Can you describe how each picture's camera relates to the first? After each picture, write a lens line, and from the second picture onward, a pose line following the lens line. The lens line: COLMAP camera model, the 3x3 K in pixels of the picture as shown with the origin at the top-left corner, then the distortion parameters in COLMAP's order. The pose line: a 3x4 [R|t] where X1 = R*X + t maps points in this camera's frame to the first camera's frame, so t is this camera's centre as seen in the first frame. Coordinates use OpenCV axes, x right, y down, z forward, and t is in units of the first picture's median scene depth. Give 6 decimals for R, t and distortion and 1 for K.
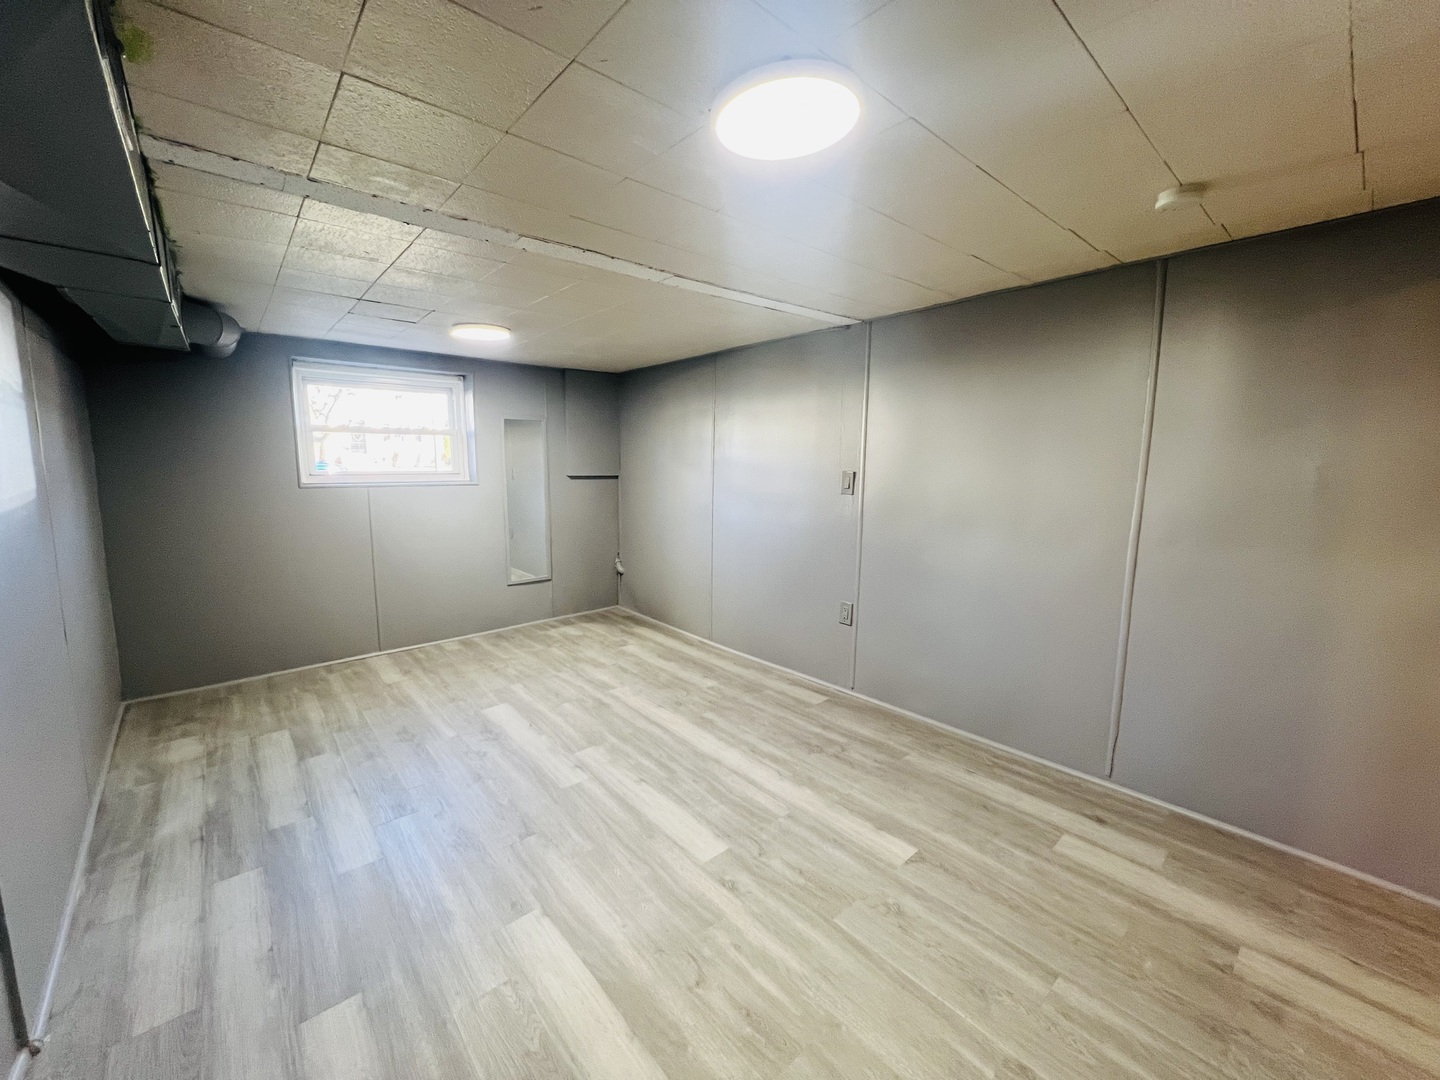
lens RADIAL K [[576.7, 0, 721.0], [0, 576.7, 544.3], [0, 0, 1]] dist [-0.001594, 0.000805]
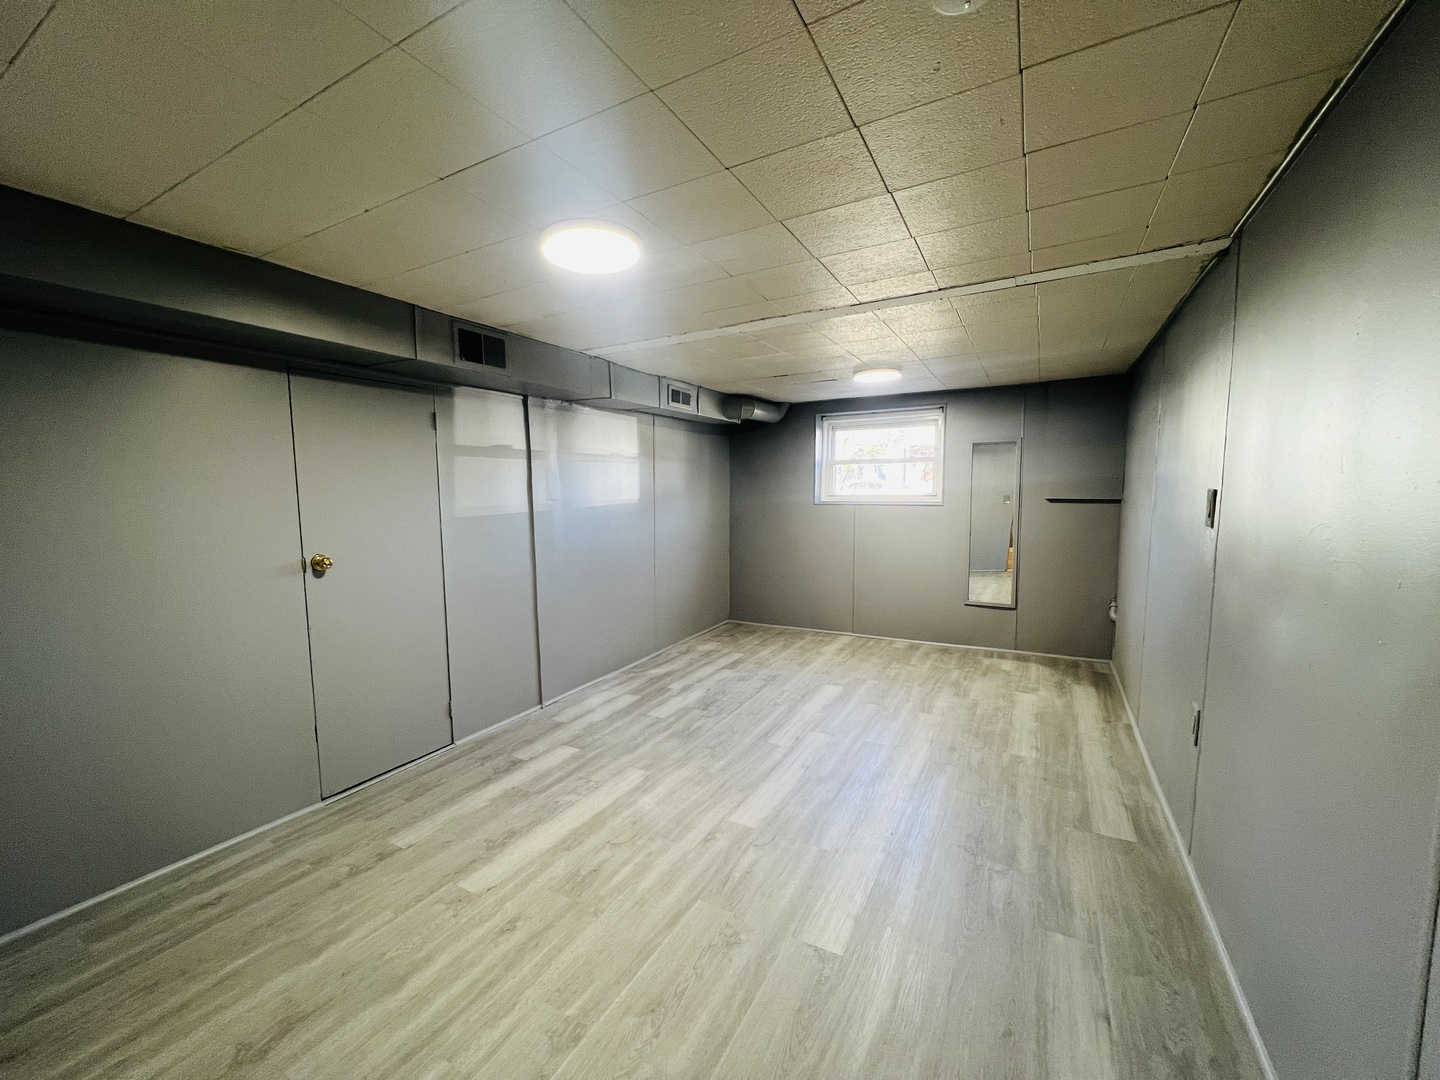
lens RADIAL K [[576.7, 0, 712.2], [0, 576.7, 545.9], [0, 0, 1]] dist [-0.001594, 0.000805]
pose [[0.330734, 0.083177, -0.940051, 0.693571], [-0.125915, 0.991092, 0.043393, -0.031758], [0.935286, 0.104015, 0.338261, 0.353161]]
